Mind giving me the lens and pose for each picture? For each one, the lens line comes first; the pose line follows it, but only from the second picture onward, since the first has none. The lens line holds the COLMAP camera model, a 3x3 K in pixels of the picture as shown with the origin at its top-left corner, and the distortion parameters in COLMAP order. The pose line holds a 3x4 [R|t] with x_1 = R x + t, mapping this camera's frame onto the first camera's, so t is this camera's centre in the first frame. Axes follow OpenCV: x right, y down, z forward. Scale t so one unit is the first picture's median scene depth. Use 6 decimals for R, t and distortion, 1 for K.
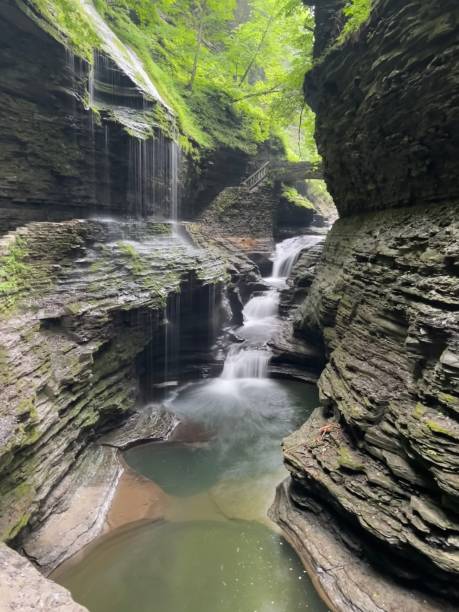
lens RADIAL K [[466.5, 0, 229.9], [0, 466.5, 304.3], [0, 0, 1]] dist [0.039285, -0.010750]
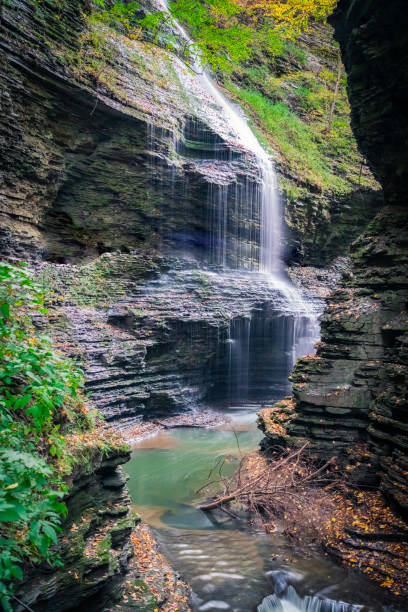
lens RADIAL K [[500.6, 0, 203.9], [0, 500.6, 306.6], [0, 0, 1]] dist [0.011284, -0.000067]
pose [[0.951462, 0.021935, -0.306984, 0.198226], [-0.052784, 0.994308, -0.092551, 0.080511], [0.303206, 0.104262, 0.947204, -0.197425]]
